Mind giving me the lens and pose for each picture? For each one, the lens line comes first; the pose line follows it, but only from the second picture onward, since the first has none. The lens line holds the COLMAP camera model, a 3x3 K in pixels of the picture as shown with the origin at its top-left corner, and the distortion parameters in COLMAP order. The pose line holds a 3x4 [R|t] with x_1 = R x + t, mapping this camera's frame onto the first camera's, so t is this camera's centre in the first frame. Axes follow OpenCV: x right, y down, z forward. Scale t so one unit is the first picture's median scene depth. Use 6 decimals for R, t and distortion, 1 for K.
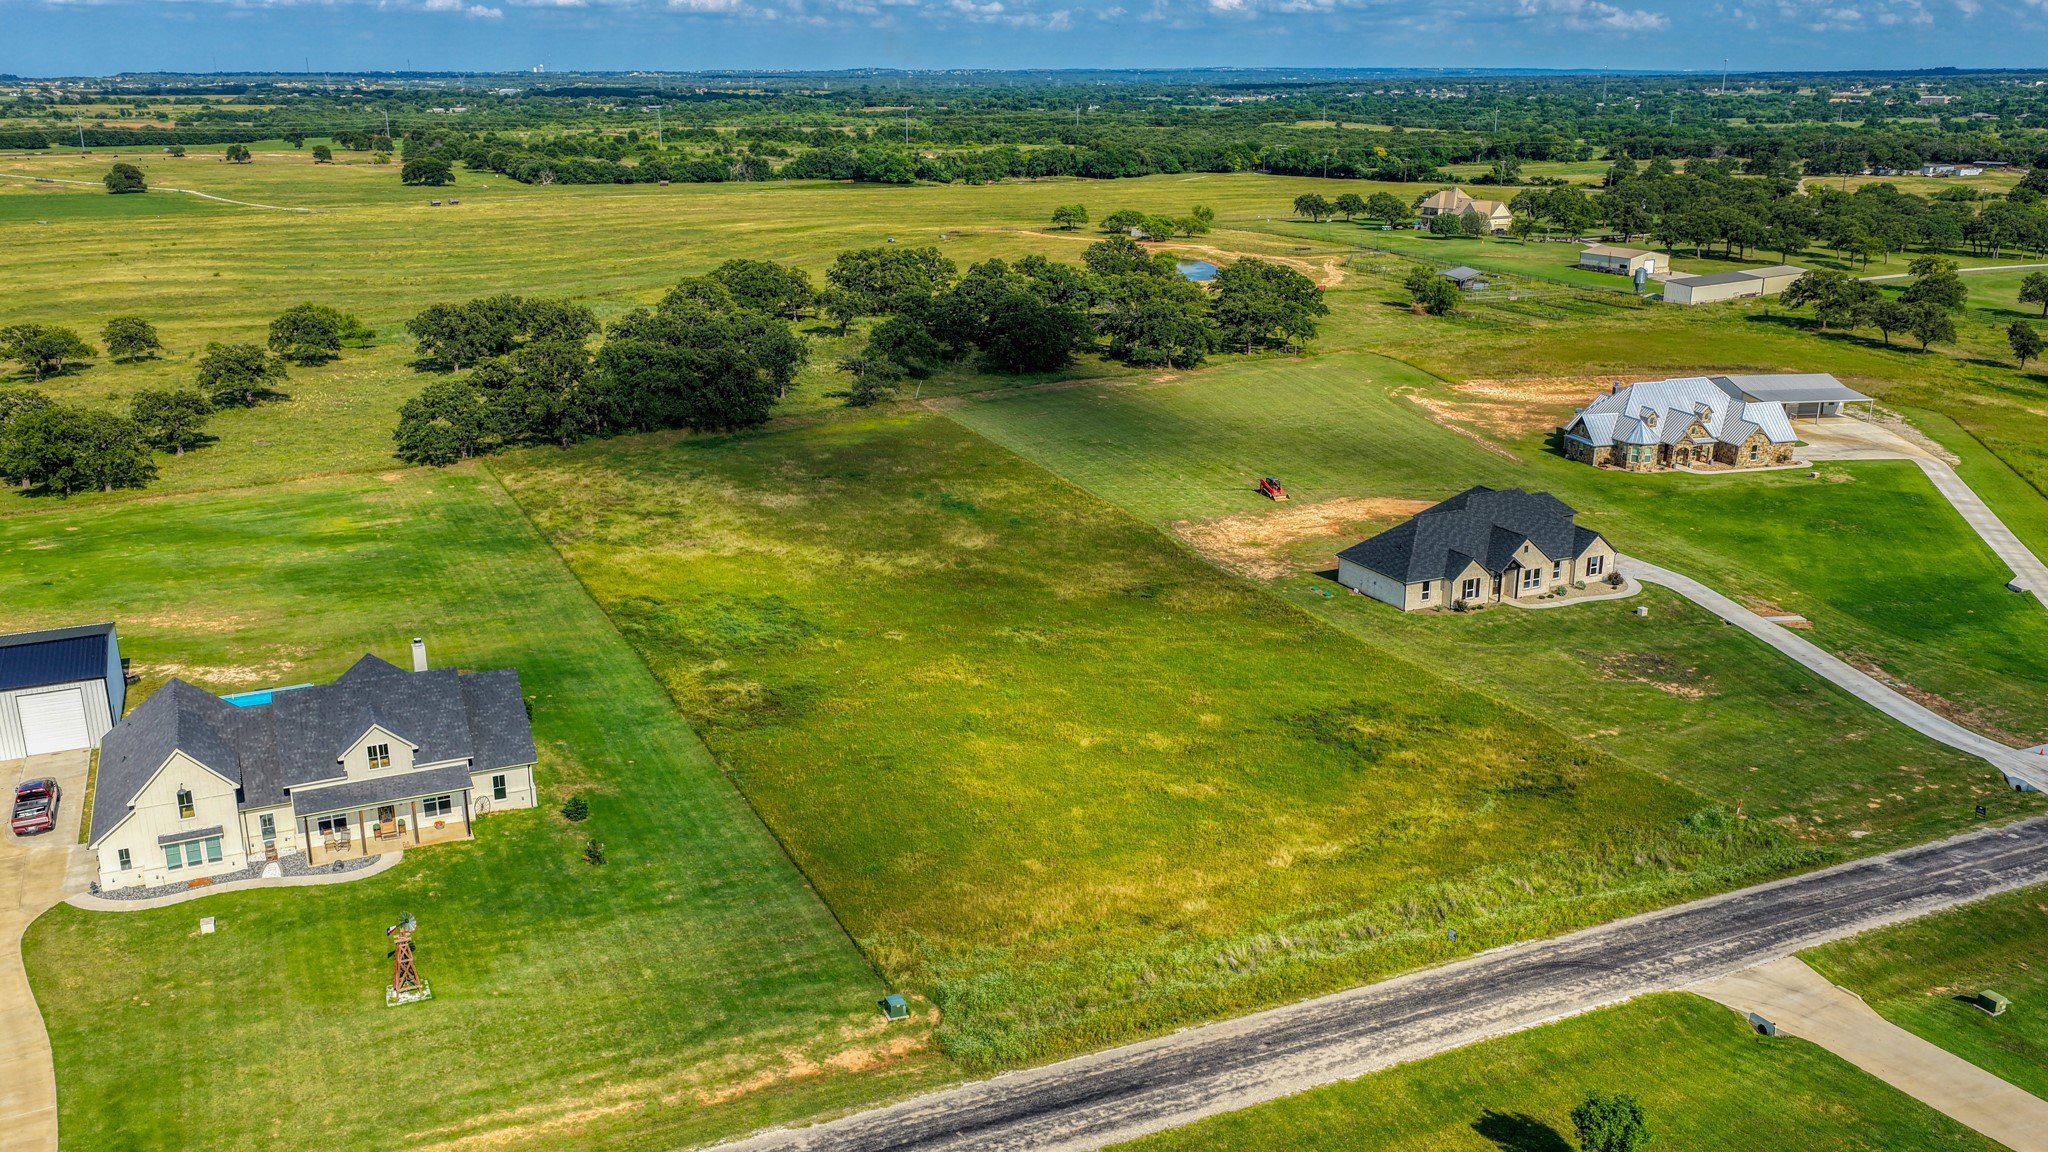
lens RADIAL K [[1702.0, 0, 1030.2], [0, 1702.0, 569.4], [0, 0, 1]] dist [-0.009041, 0.025744]
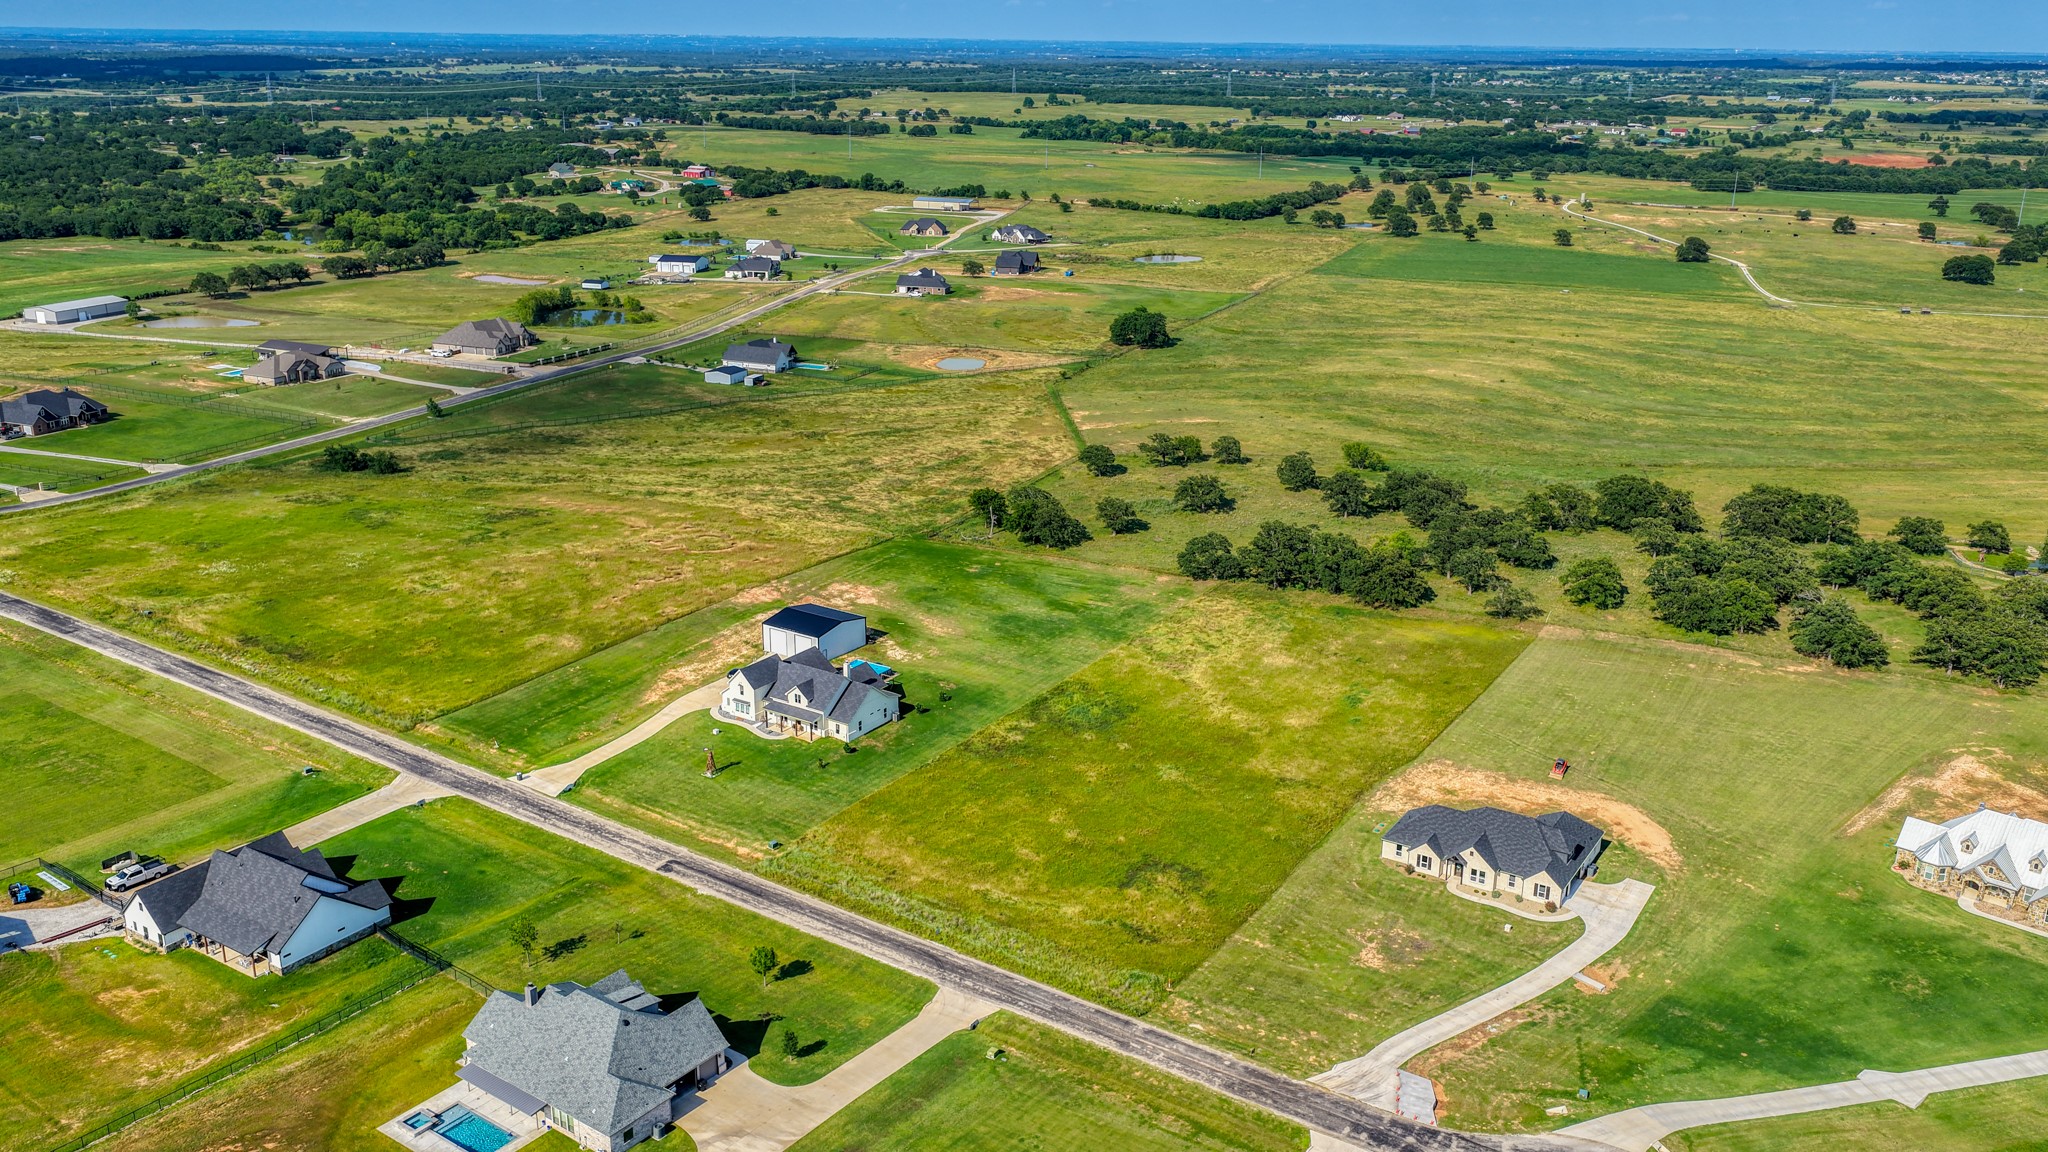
lens RADIAL K [[1702.0, 0, 1032.2], [0, 1702.0, 574.2], [0, 0, 1]] dist [-0.009041, 0.025744]
pose [[0.522206, 0.267742, -0.809700, 1.402246], [-0.253688, 0.955229, 0.152251, -0.421652], [0.814213, 0.125904, 0.566750, -0.145074]]
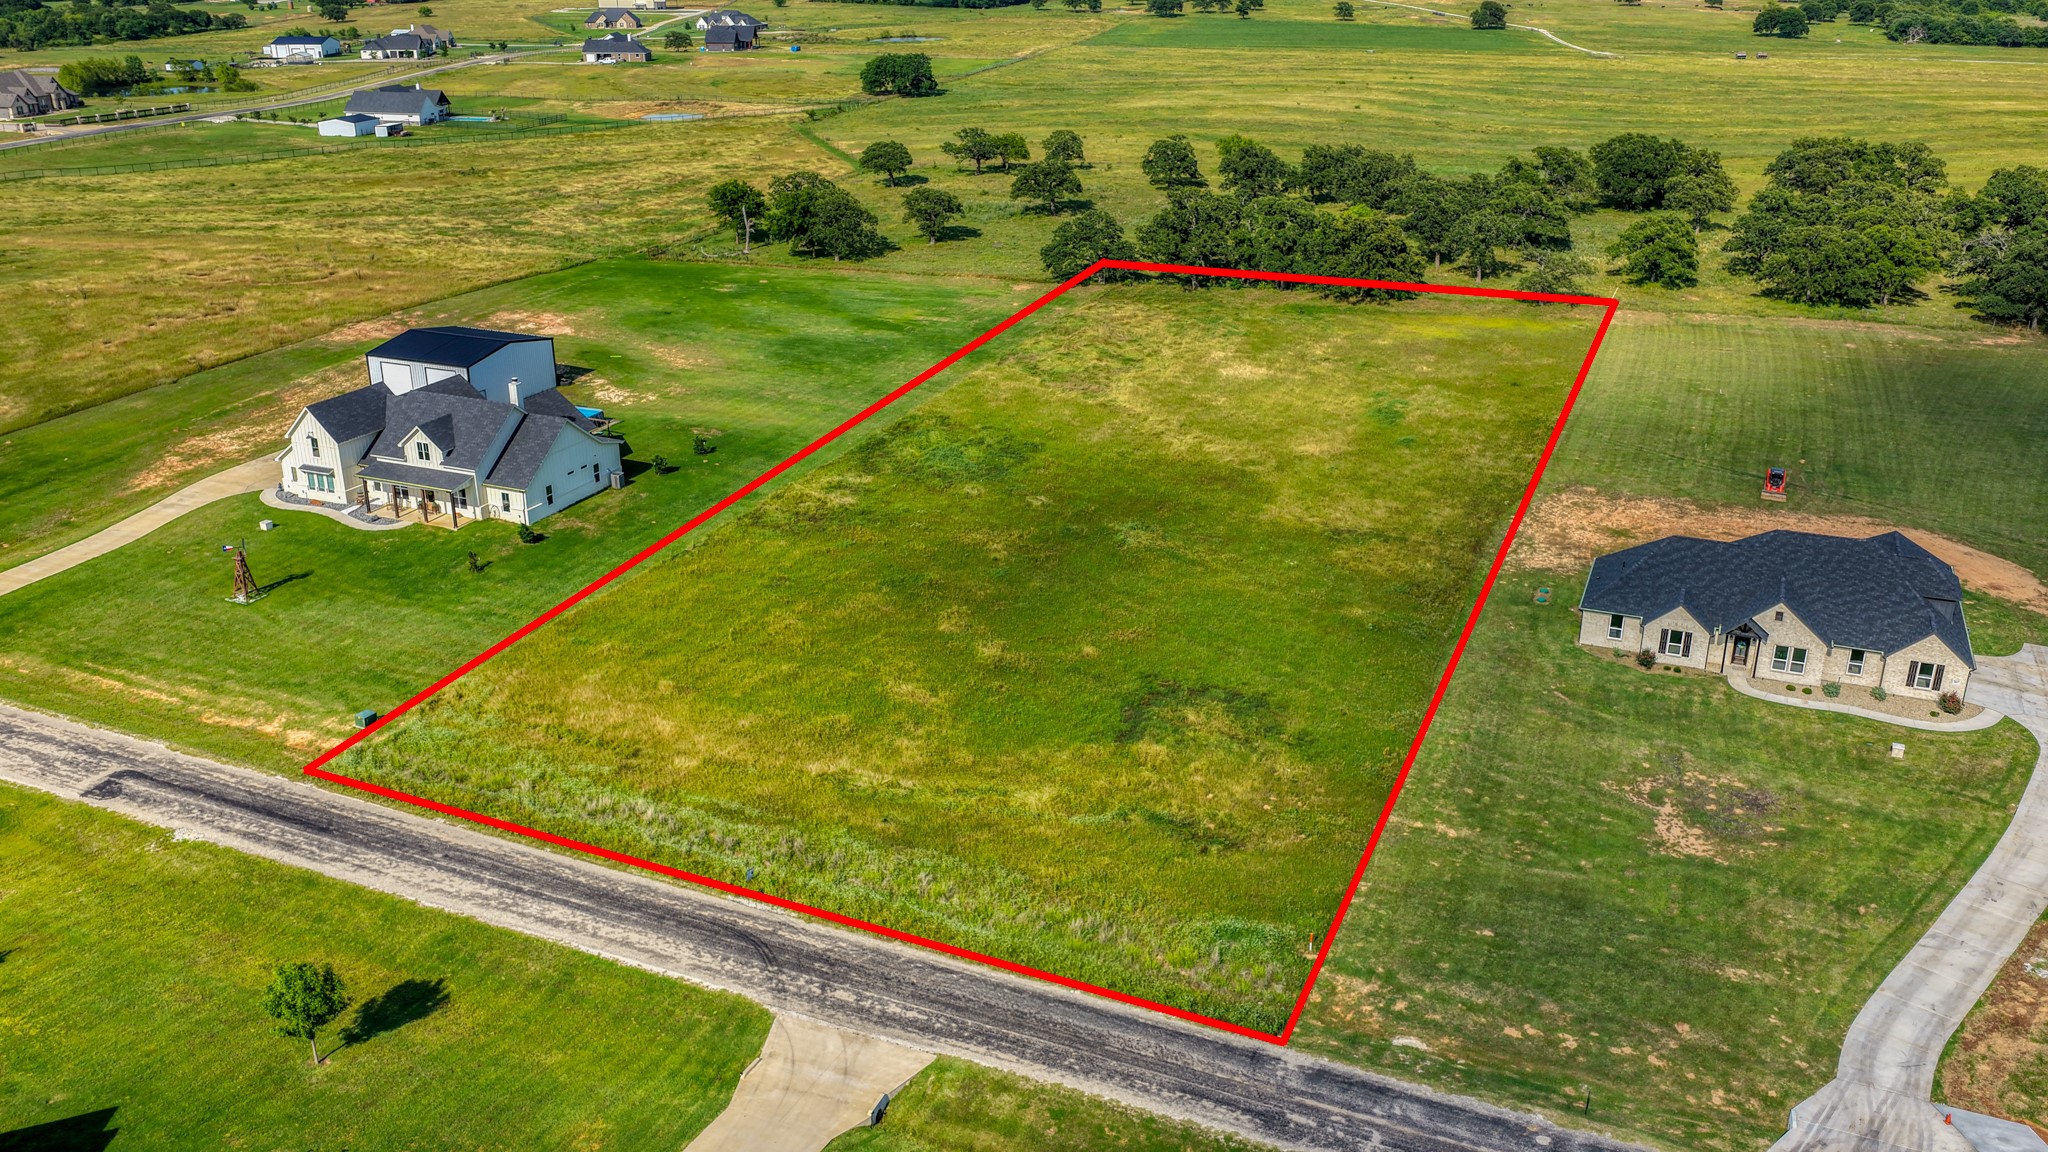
lens RADIAL K [[1702.0, 0, 1030.9], [0, 1702.0, 576.0], [0, 0, 1]] dist [-0.009041, 0.025744]
pose [[0.659925, 0.276583, -0.698571, 0.692734], [-0.213492, 0.960481, 0.178599, -0.106547], [0.720361, 0.031277, 0.692894, 0.319445]]
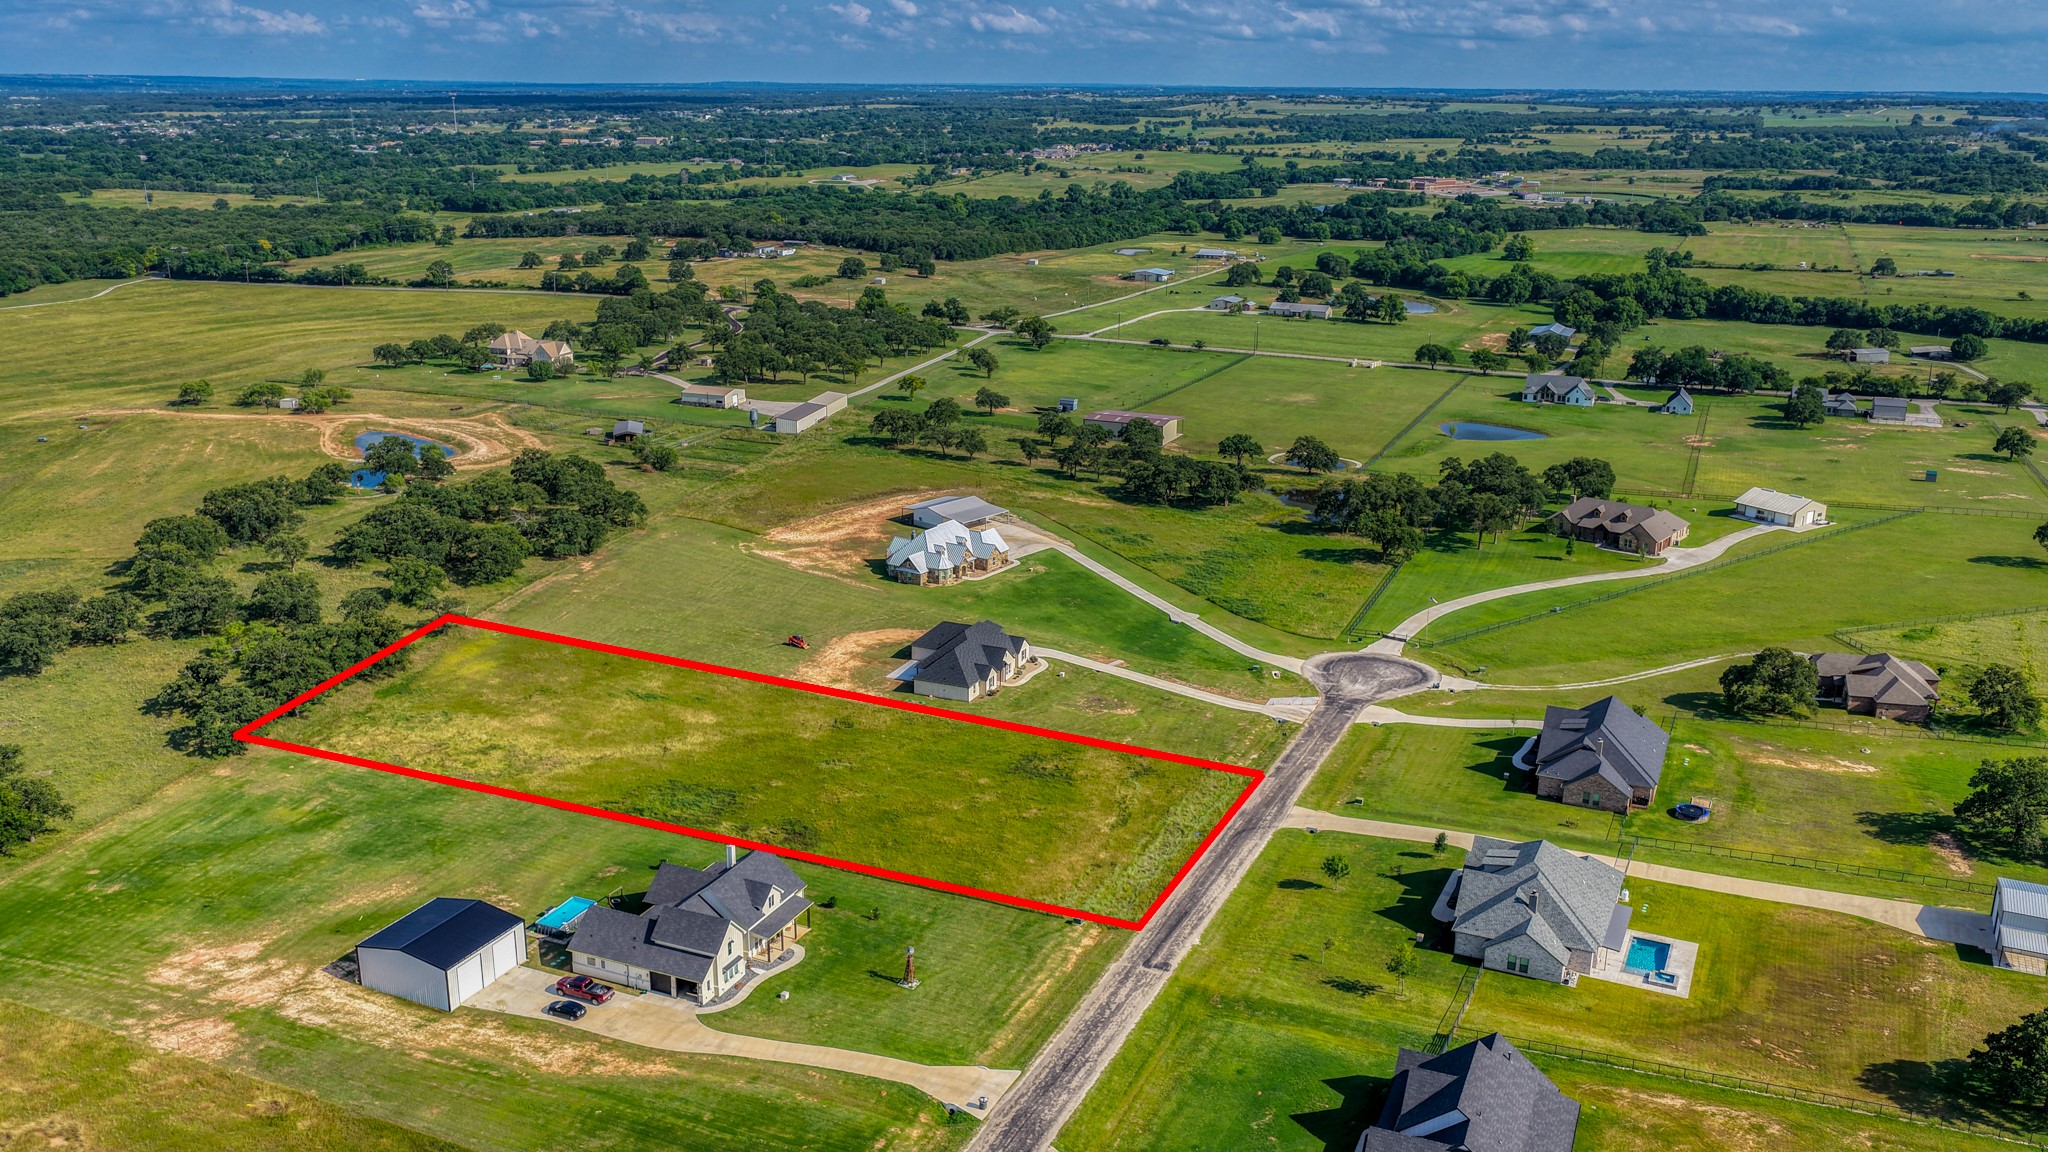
lens RADIAL K [[1702.0, 0, 1032.3], [0, 1702.0, 581.1], [0, 0, 1]] dist [-0.009041, 0.025744]
pose [[0.750771, -0.178099, 0.636100, -1.023311], [0.175816, 0.982108, 0.067466, -0.252838], [-0.636735, 0.061185, 0.768652, -0.545688]]
